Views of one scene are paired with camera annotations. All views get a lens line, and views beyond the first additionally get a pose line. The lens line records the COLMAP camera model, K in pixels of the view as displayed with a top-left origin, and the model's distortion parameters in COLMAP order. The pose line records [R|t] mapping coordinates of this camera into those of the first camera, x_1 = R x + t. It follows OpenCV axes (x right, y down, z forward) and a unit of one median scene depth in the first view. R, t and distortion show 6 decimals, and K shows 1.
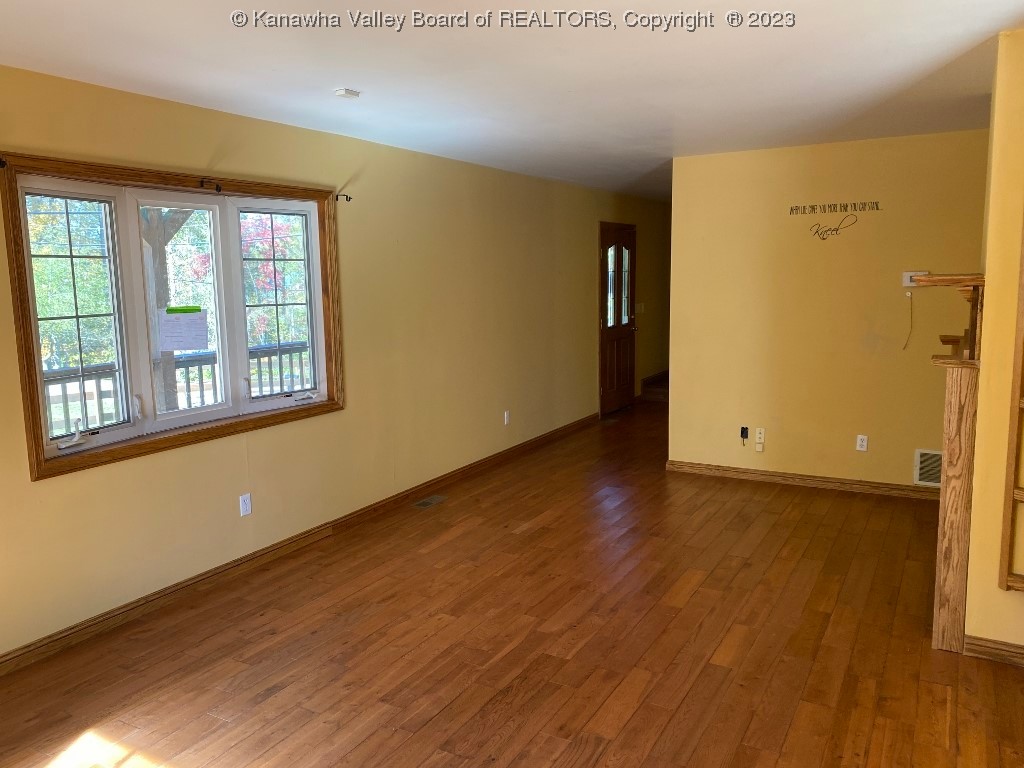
lens RADIAL K [[787.7, 0, 512.0], [0, 787.7, 384.0], [0, 0, 1]] dist [0.007875, -0.003847]
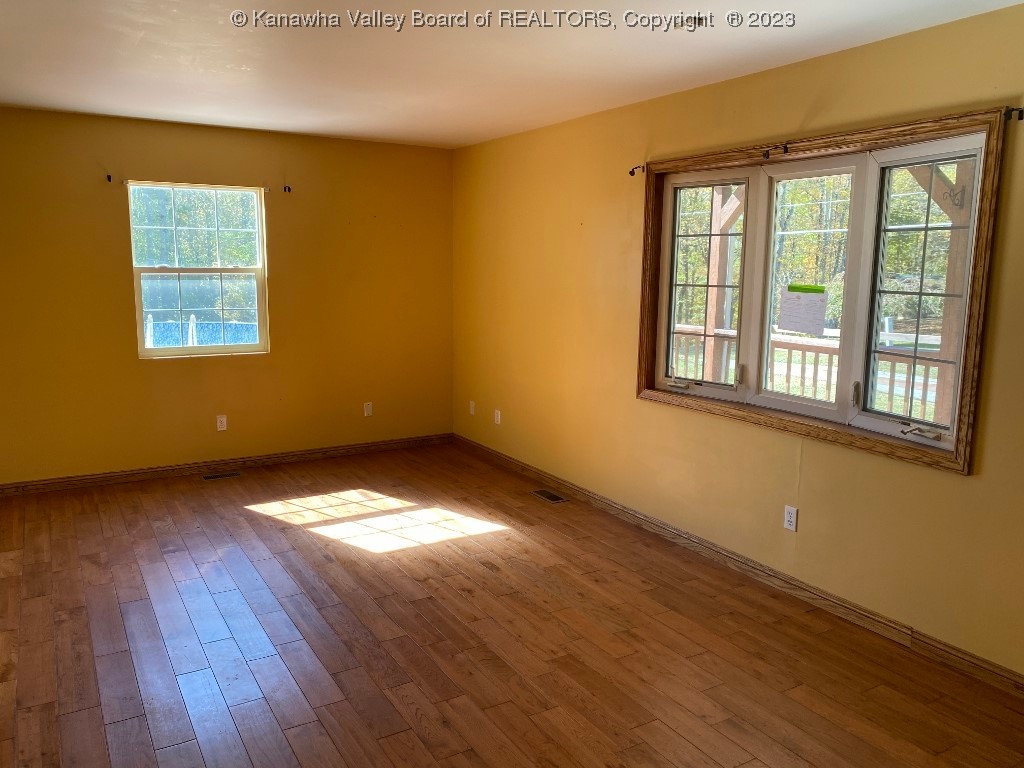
lens RADIAL K [[787.7, 0, 512.0], [0, 787.7, 384.0], [0, 0, 1]] dist [0.007875, -0.003847]
pose [[-0.499545, 0.141977, -0.854575, 0.628140], [-0.125223, 0.964283, 0.233404, -0.179257], [0.857190, 0.223608, -0.463924, 1.306731]]
